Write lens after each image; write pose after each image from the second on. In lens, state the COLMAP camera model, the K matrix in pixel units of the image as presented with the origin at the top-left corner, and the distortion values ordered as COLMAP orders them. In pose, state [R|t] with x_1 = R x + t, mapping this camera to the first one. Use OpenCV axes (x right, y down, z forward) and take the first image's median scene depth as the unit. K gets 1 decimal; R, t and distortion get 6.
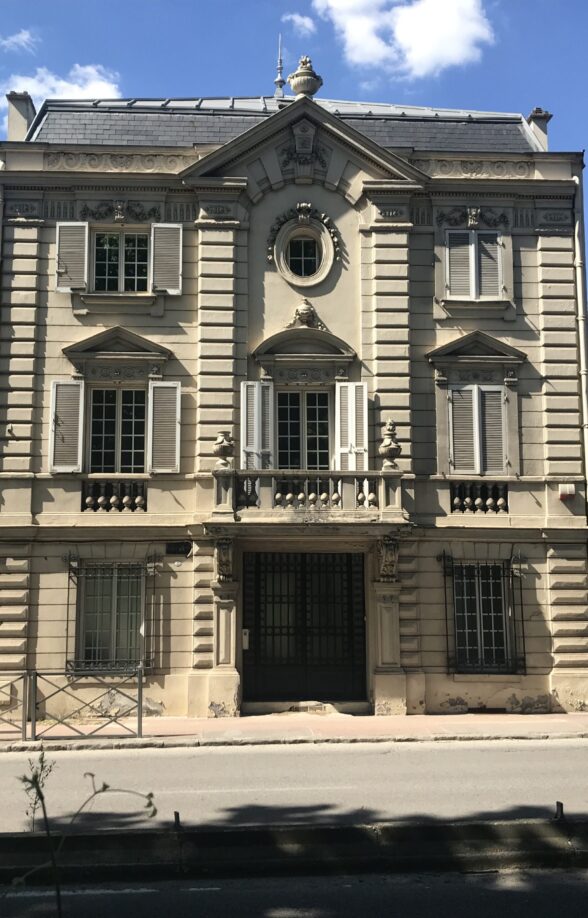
lens RADIAL K [[997.2, 0, 294.0], [0, 997.2, 459.0], [0, 0, 1]] dist [0.177721, -0.825915]
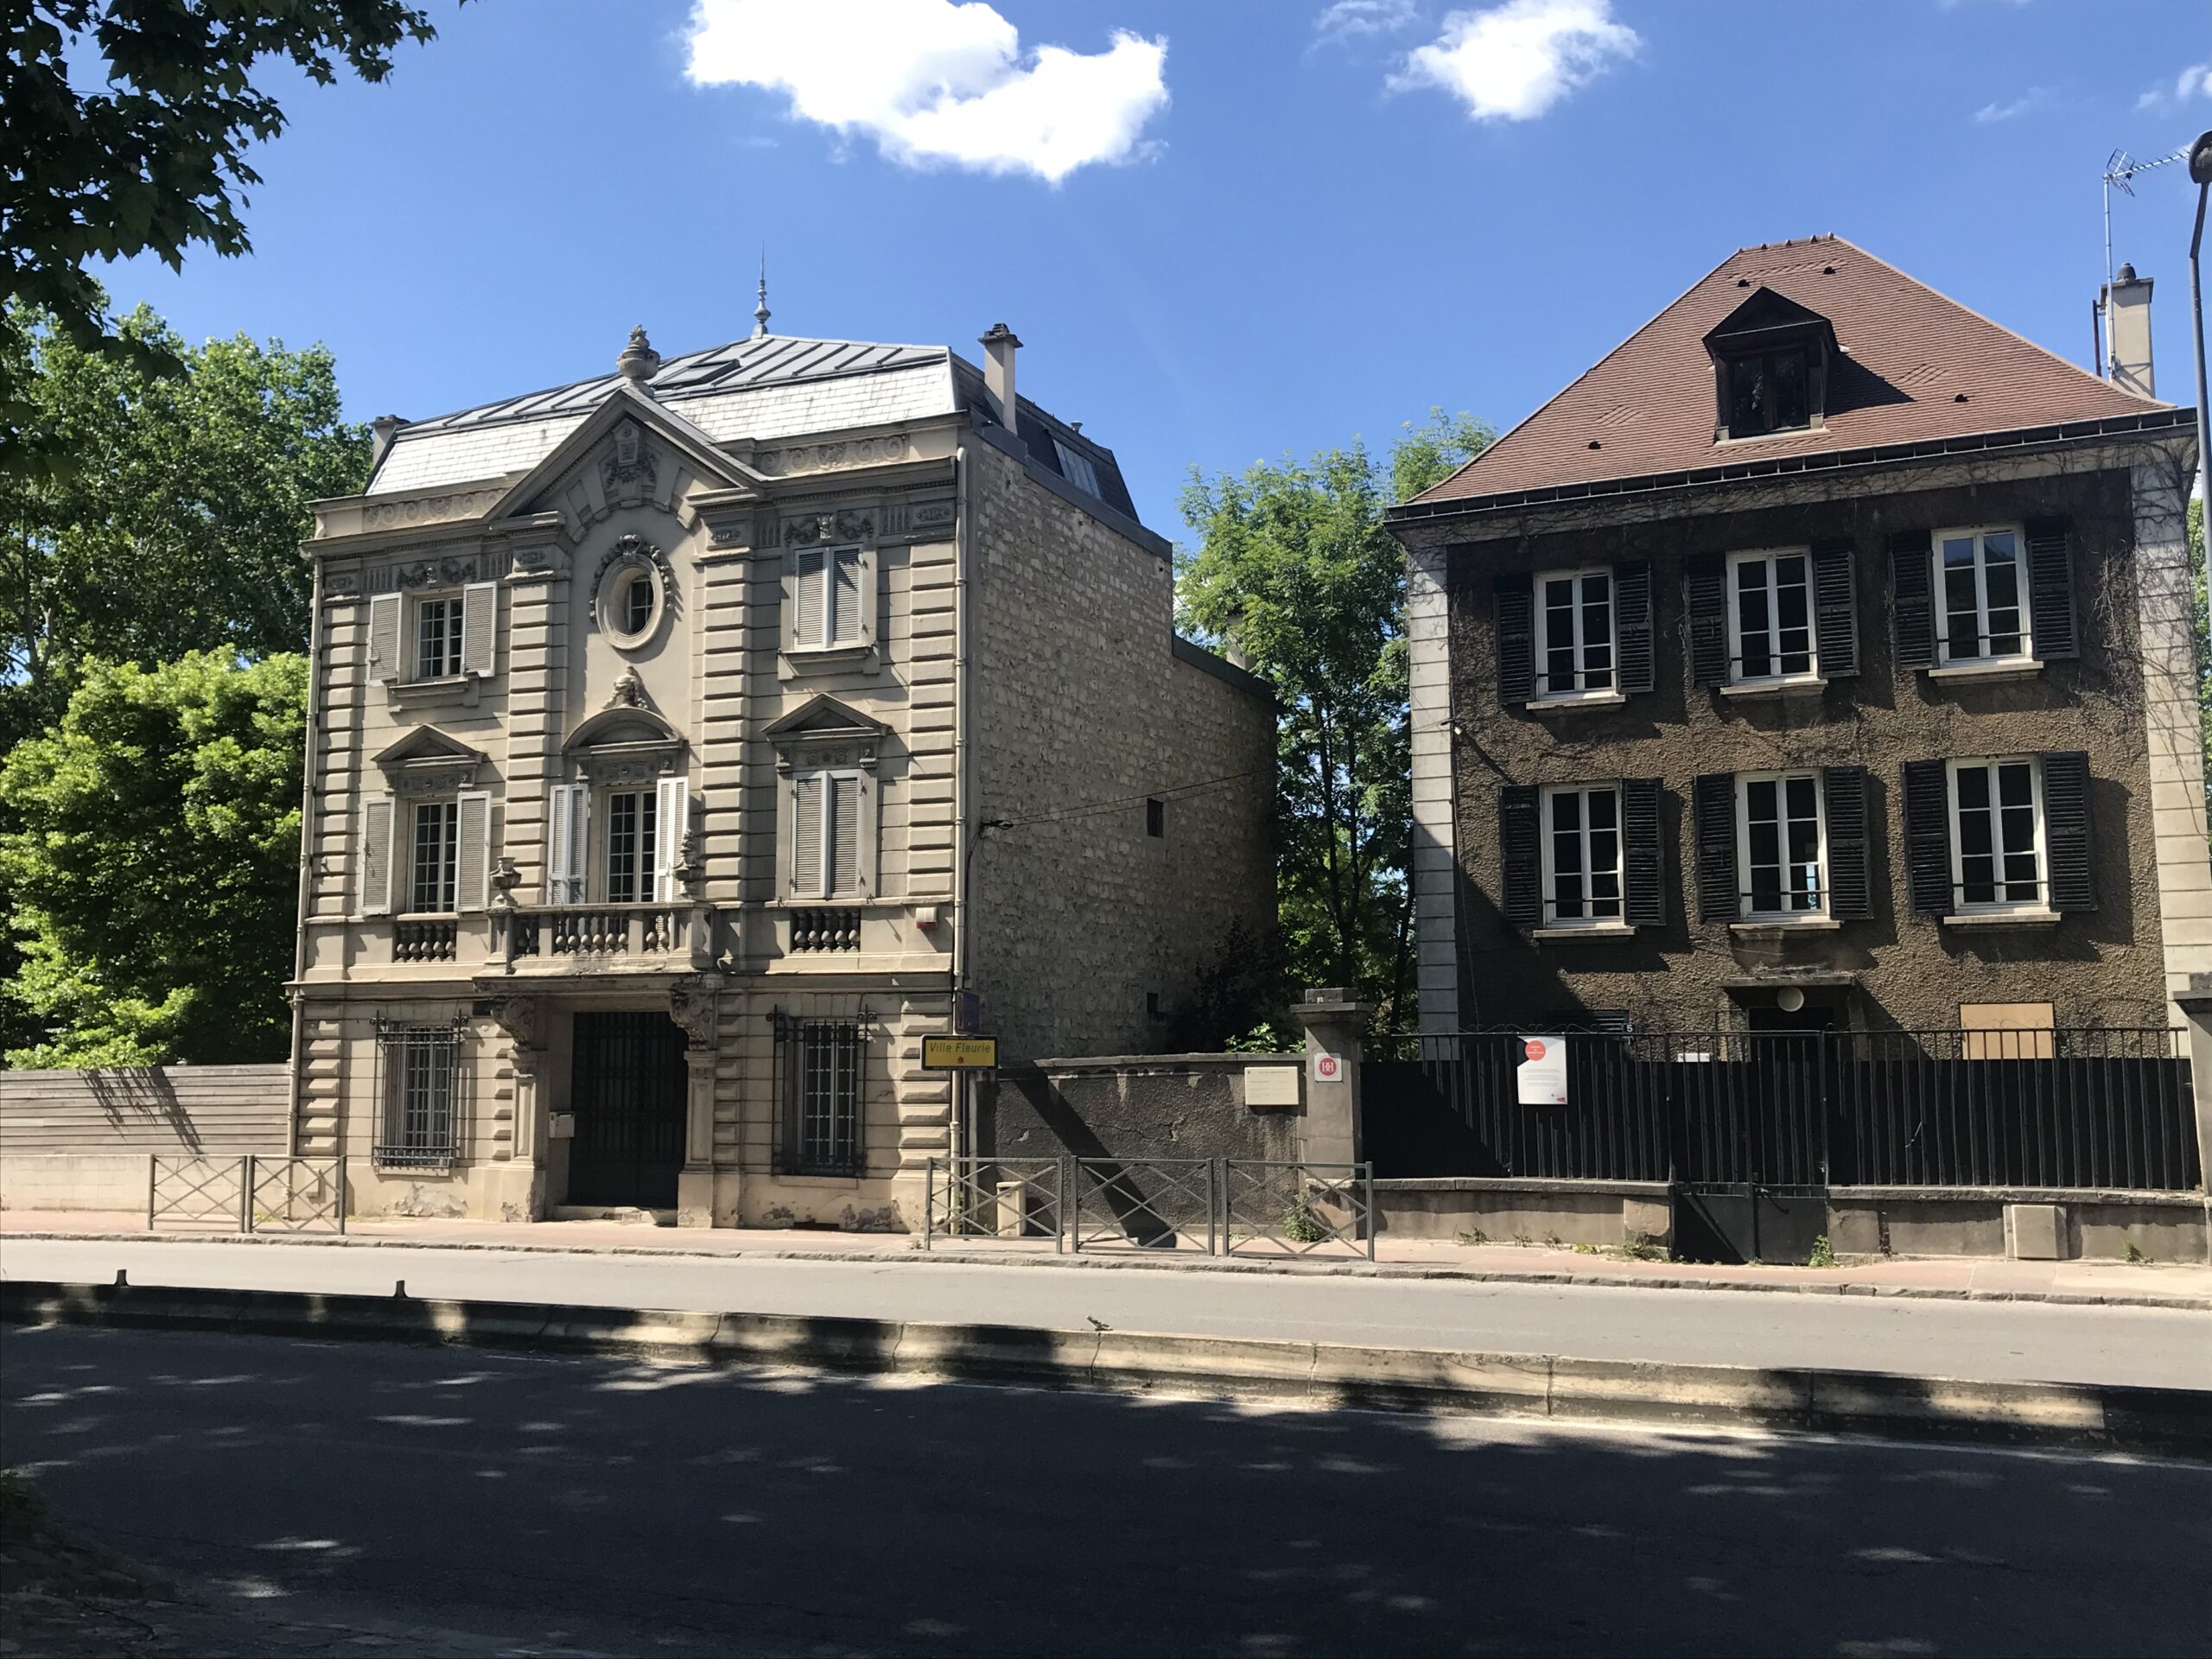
lens RADIAL K [[2104.1, 0, 1106.0], [0, 2104.1, 829.5], [0, 0, 1]] dist [0.160709, -0.876945]
pose [[0.895042, -0.047595, -0.443435, 1.026747], [0.063500, 0.997759, 0.021077, -0.051690], [0.441438, -0.047023, 0.896059, -0.249938]]
